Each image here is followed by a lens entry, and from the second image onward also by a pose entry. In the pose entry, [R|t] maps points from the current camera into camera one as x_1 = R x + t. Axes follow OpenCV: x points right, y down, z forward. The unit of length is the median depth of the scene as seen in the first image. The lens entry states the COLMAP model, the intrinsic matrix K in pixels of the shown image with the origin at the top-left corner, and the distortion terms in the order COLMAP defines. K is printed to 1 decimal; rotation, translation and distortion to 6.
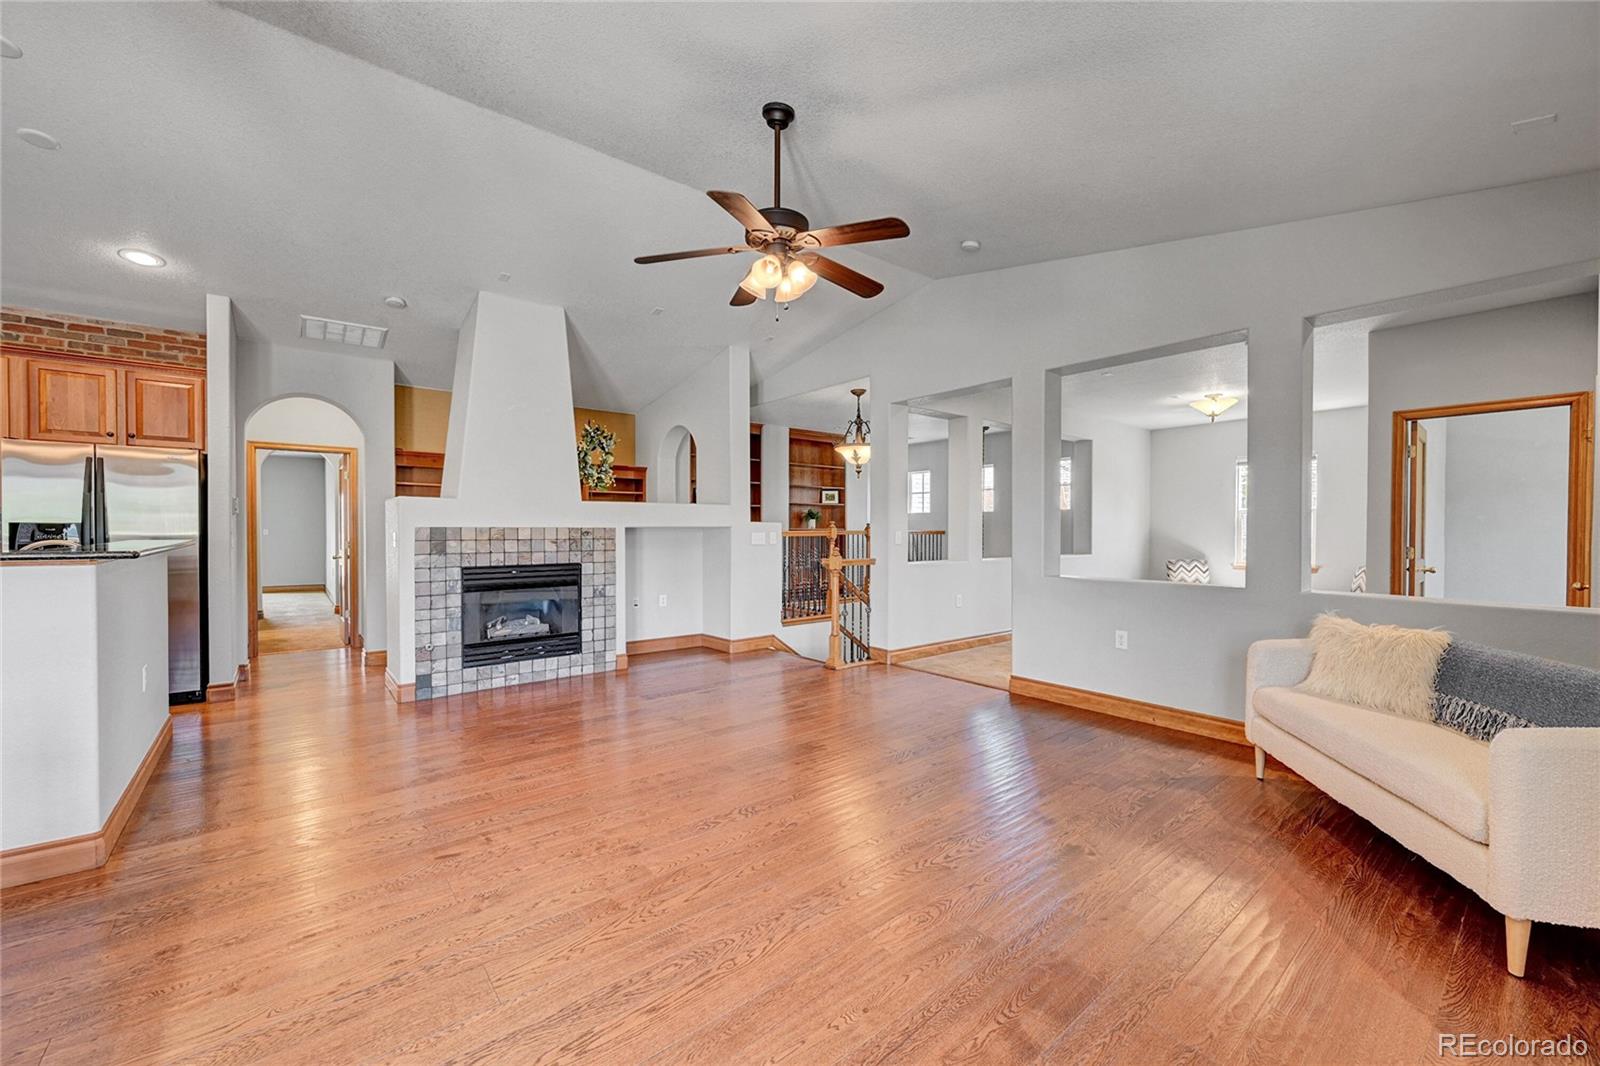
lens RADIAL K [[629.2, 0, 801.9], [0, 629.2, 540.1], [0, 0, 1]] dist [-0.002064, 0.000427]
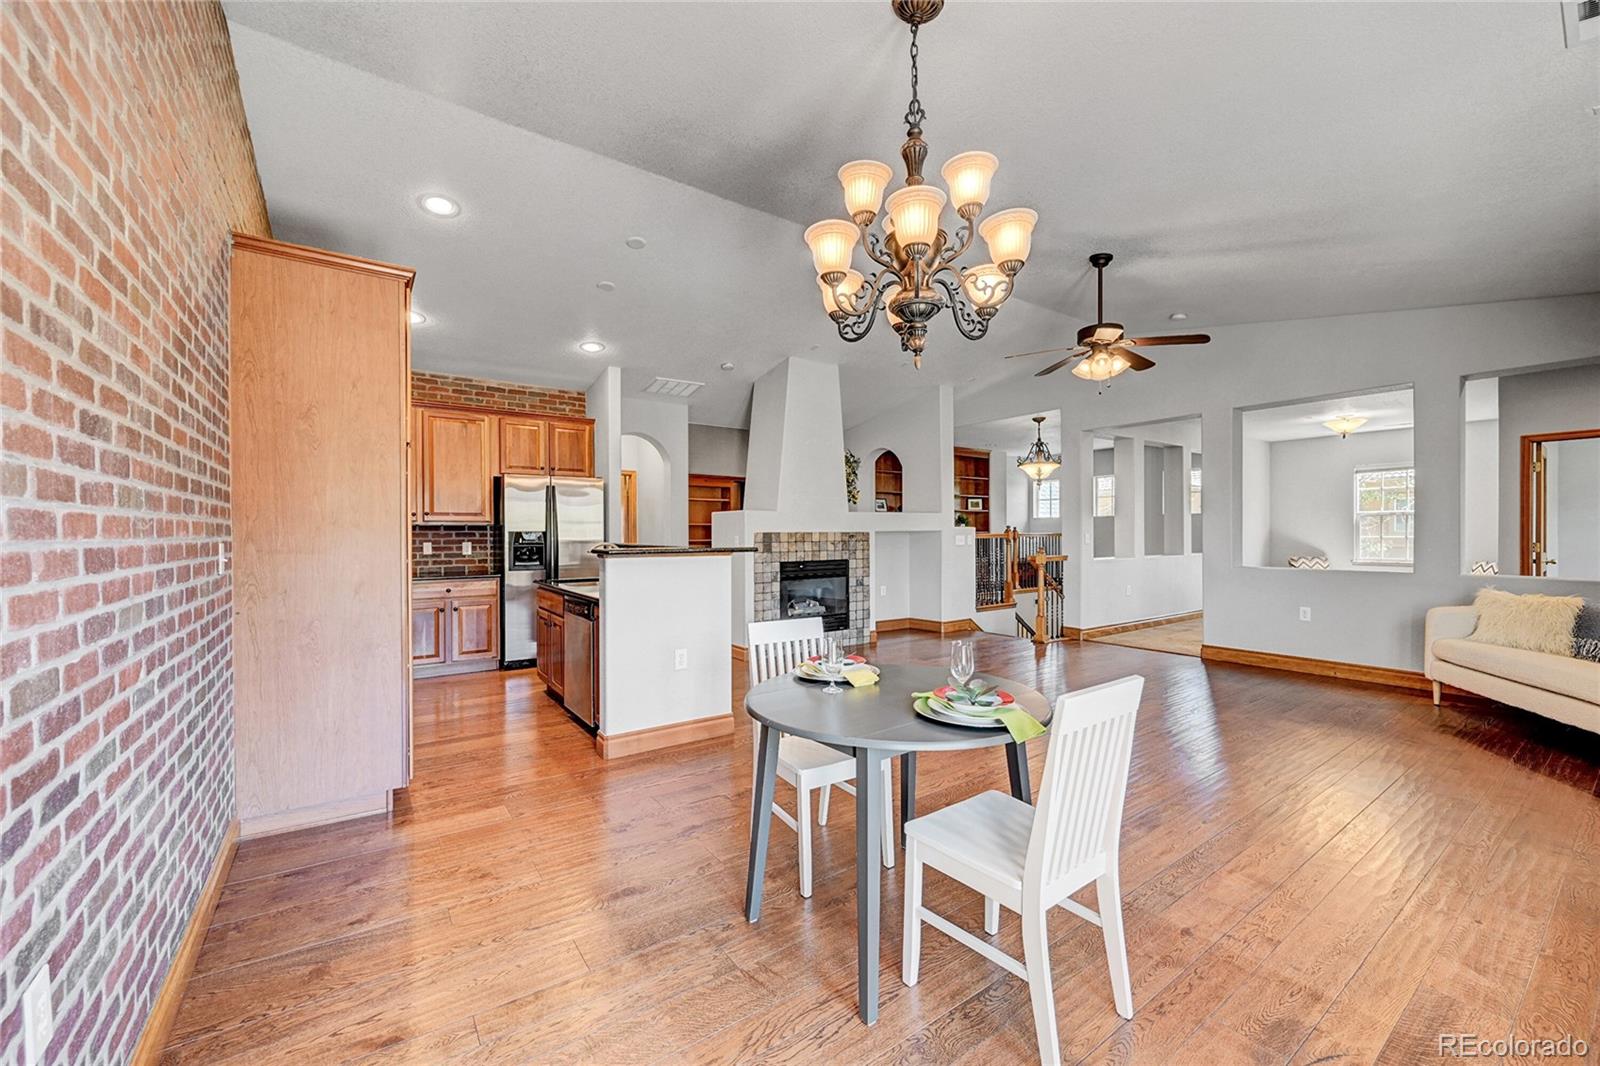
lens RADIAL K [[629.2, 0, 801.9], [0, 629.2, 540.1], [0, 0, 1]] dist [-0.002064, 0.000427]
pose [[0.997766, -0.006330, -0.066512, -0.367348], [0.005907, 0.999961, -0.006561, 0.004530], [0.066551, 0.006154, 0.997764, -0.311412]]
